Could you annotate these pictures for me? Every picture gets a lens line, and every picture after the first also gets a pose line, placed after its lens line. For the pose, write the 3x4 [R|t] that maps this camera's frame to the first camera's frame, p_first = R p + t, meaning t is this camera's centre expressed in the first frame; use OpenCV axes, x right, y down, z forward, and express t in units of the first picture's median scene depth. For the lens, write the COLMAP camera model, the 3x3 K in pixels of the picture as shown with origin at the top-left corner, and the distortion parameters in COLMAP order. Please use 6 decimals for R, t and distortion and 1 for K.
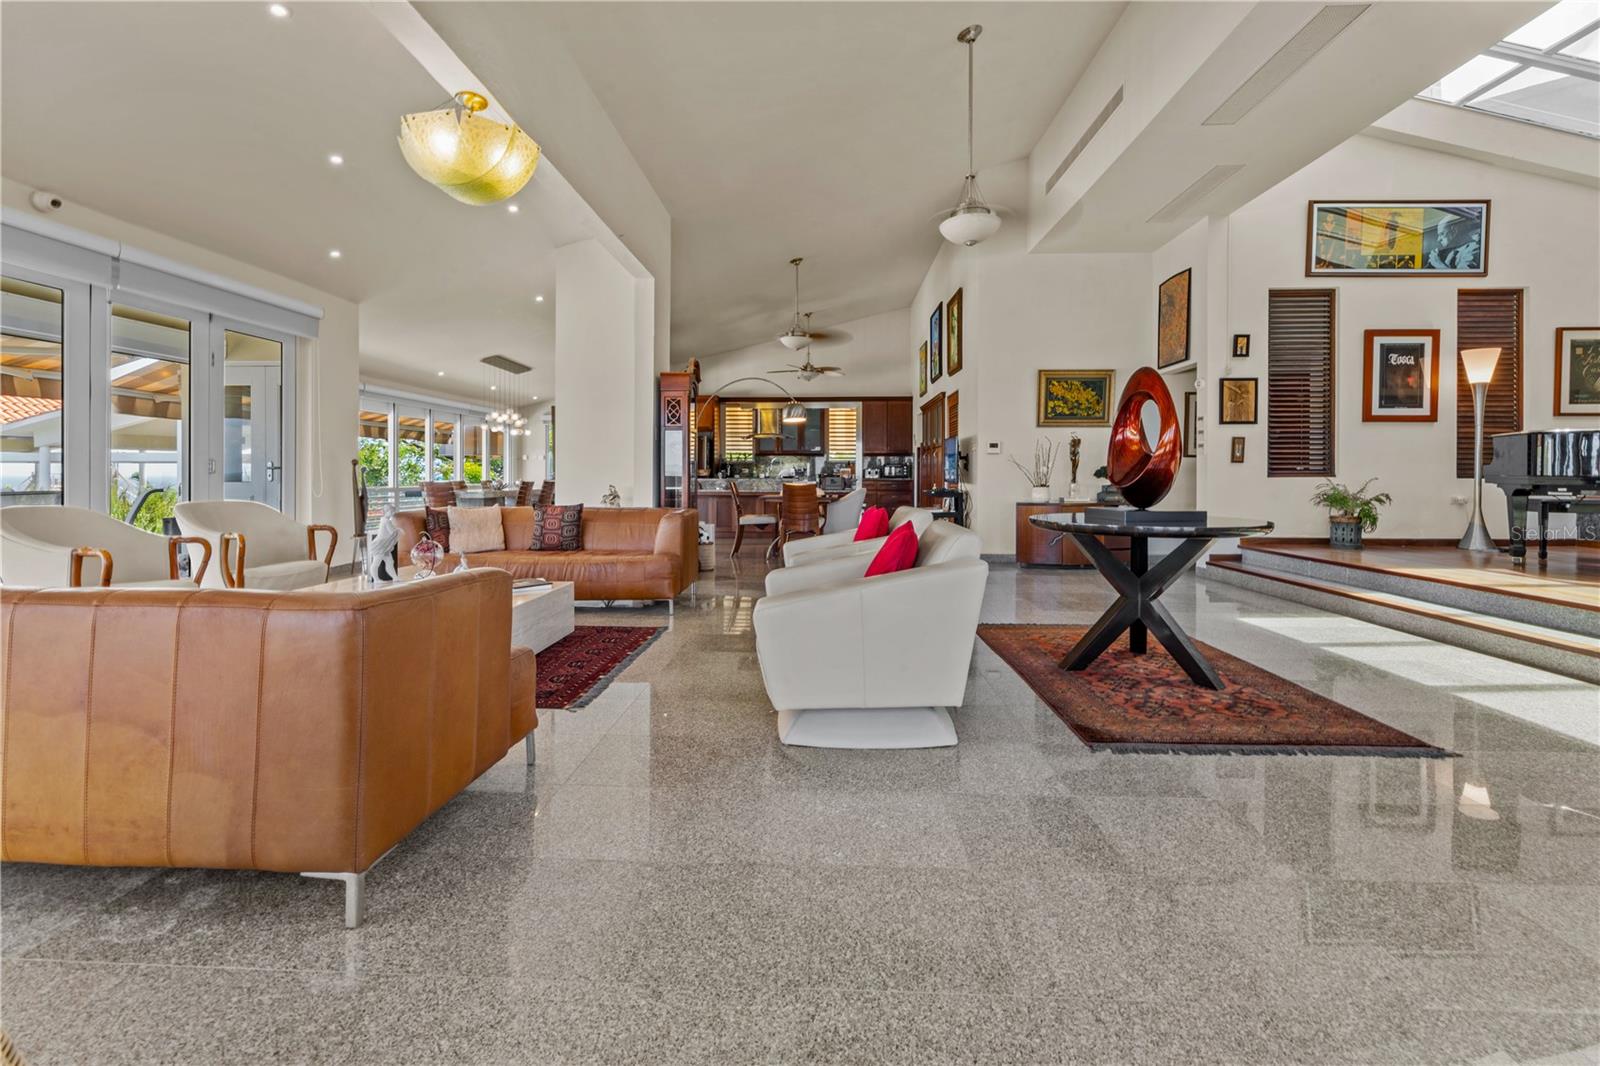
lens RADIAL K [[671.7, 0, 812.5], [0, 671.7, 470.8], [0, 0, 1]] dist [0.000818, 0.000075]
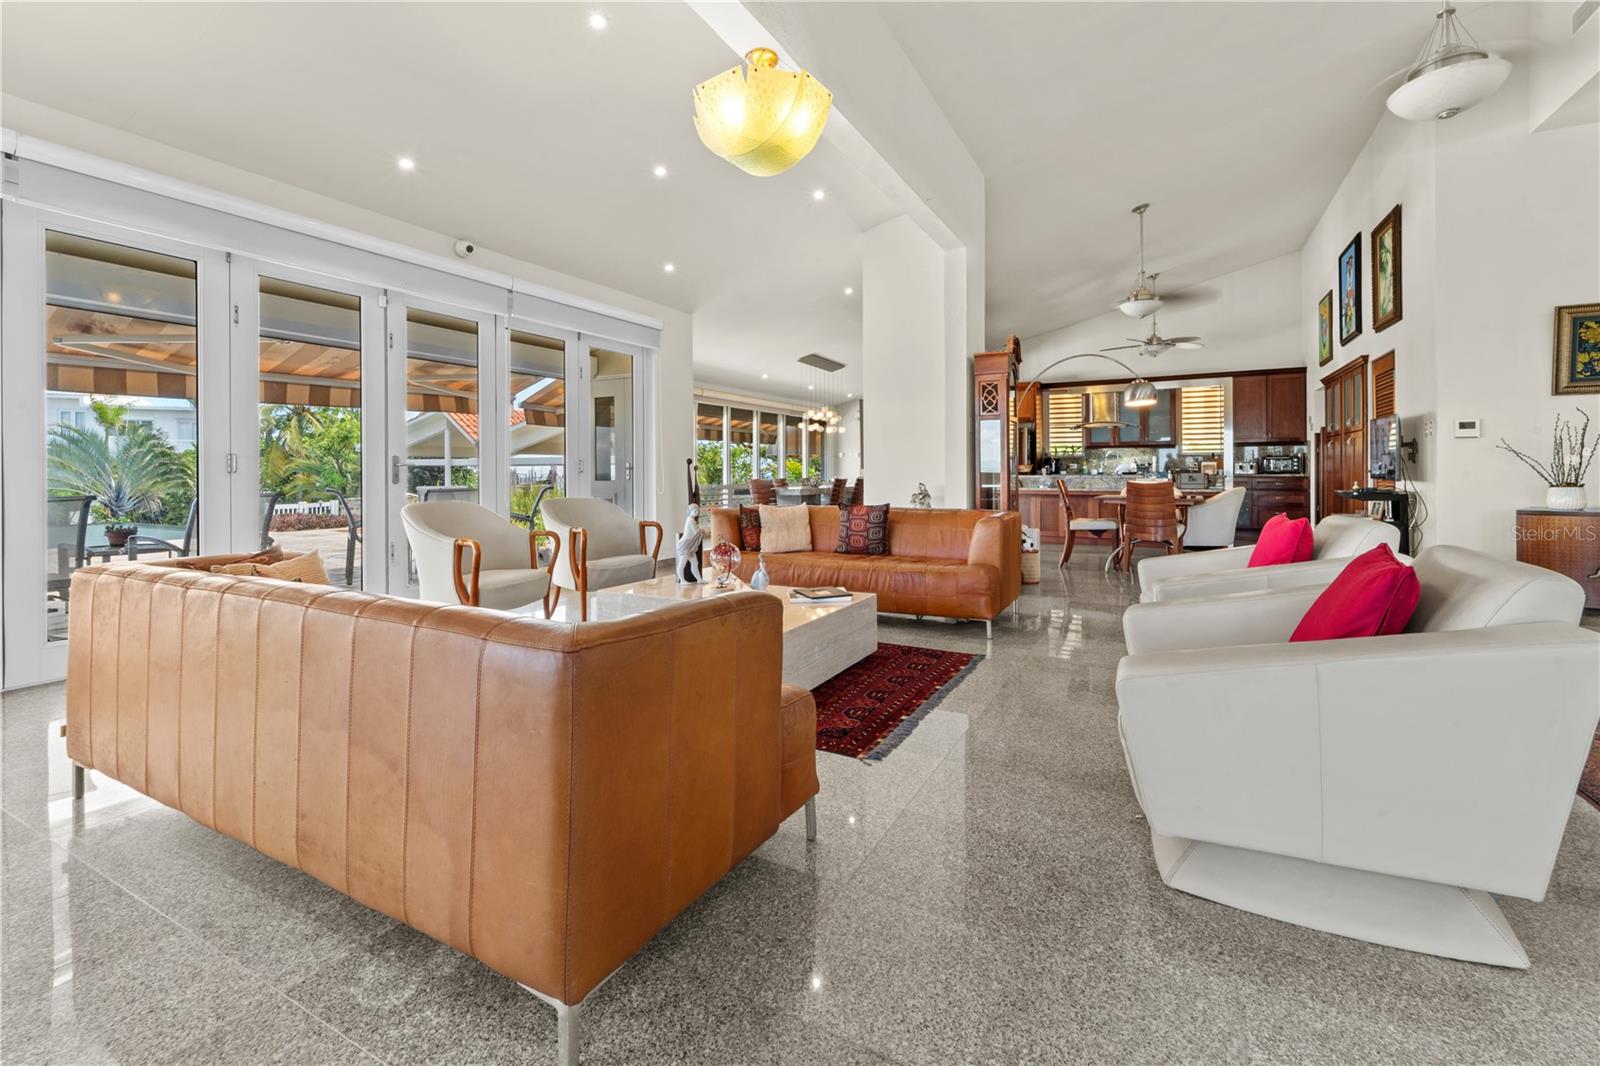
lens RADIAL K [[671.7, 0, 812.5], [0, 671.7, 470.8], [0, 0, 1]] dist [0.000818, 0.000075]
pose [[0.895151, -0.006759, -0.445712, -0.028323], [0.008764, 0.999959, 0.002437, 0.001402], [0.445677, -0.006087, 0.895173, 0.132983]]
